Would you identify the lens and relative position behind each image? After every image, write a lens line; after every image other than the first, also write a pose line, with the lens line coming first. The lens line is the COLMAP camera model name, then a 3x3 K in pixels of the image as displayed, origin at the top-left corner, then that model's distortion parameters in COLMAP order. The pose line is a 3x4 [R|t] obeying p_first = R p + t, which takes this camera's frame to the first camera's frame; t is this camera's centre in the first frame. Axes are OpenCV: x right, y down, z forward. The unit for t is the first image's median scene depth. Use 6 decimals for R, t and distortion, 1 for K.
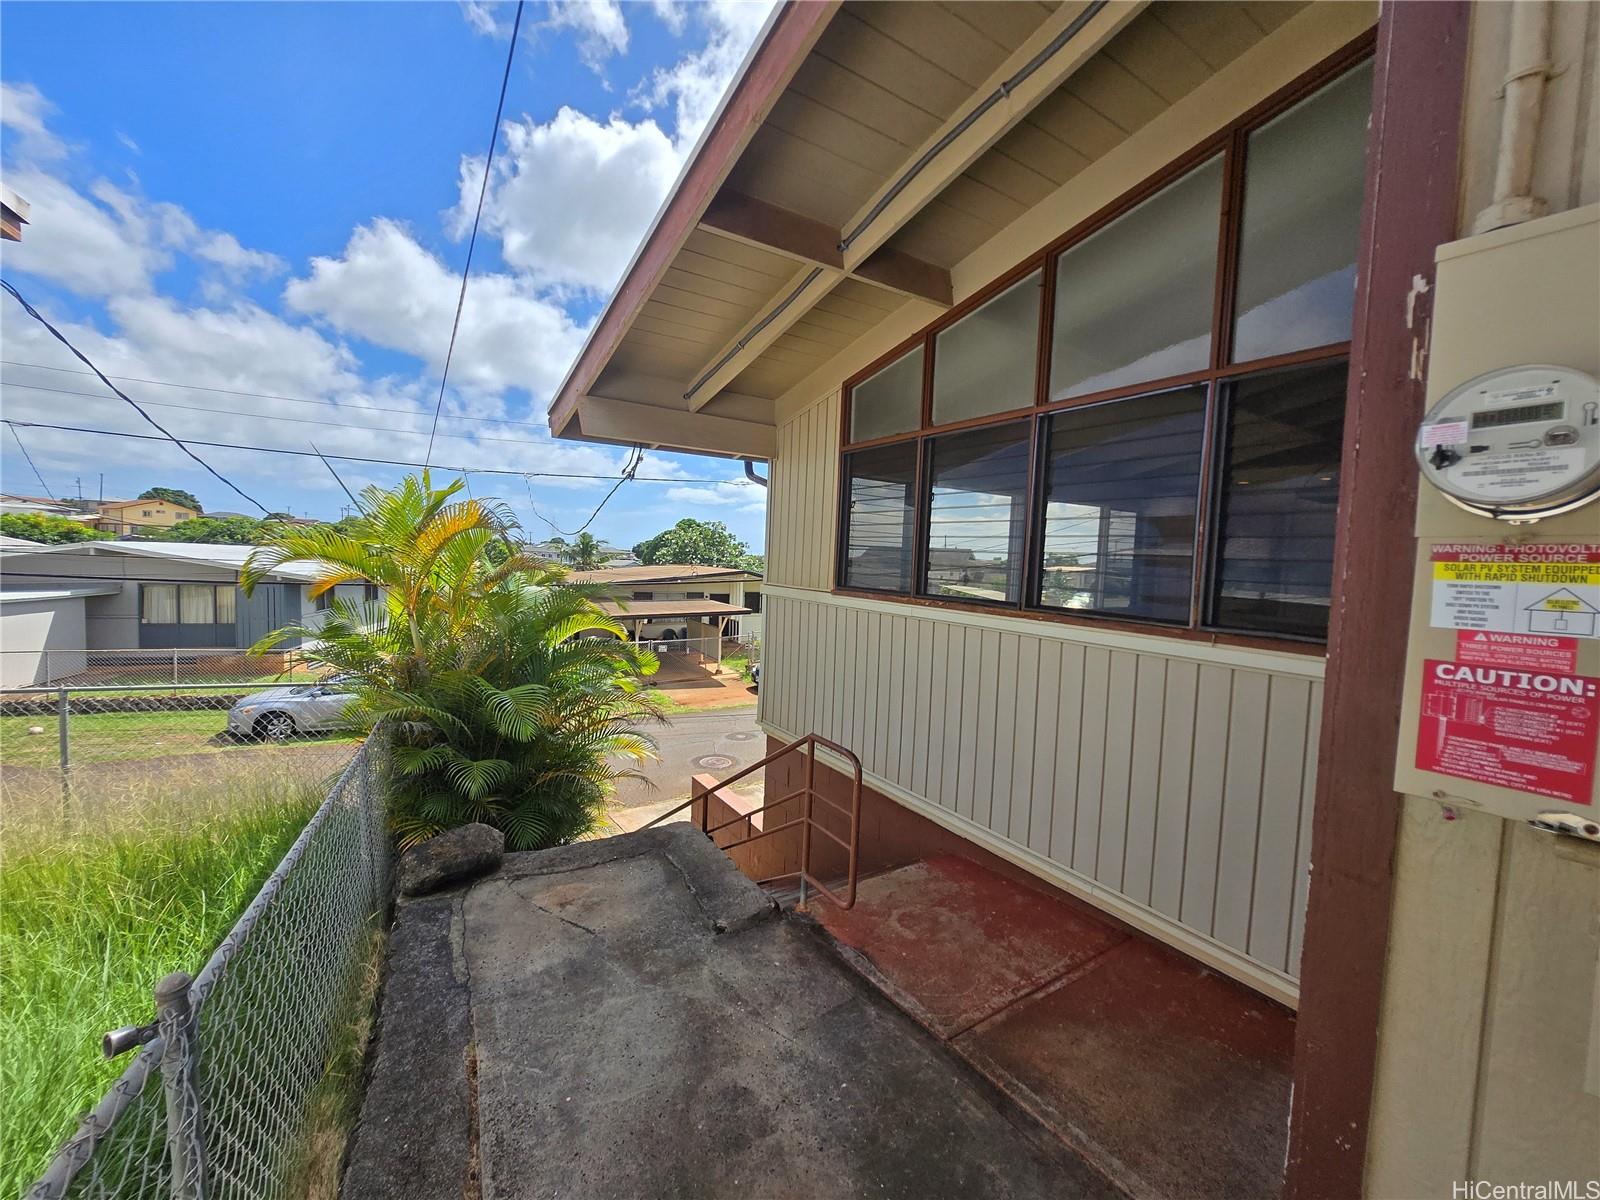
lens RADIAL K [[635.5, 0, 801.3], [0, 635.5, 599.8], [0, 0, 1]] dist [-0.000272, 0.000014]
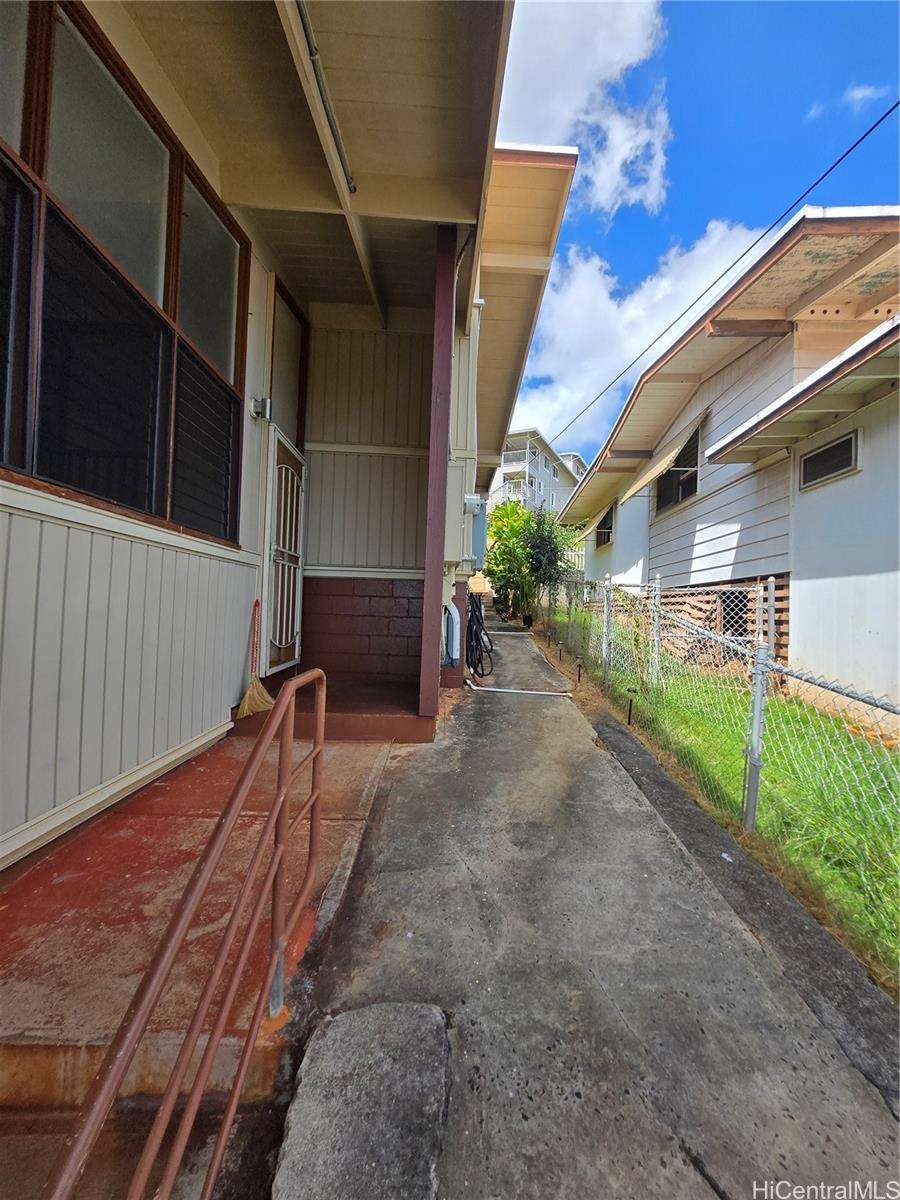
lens RADIAL K [[476.6, 0, 454.8], [0, 476.6, 598.9], [0, 0, 1]] dist [-0.000272, 0.000014]
pose [[-0.855314, -0.053546, 0.515335, -0.405217], [-0.027689, 0.997948, 0.057735, 0.139615], [-0.517369, 0.035112, -0.855042, 1.619300]]
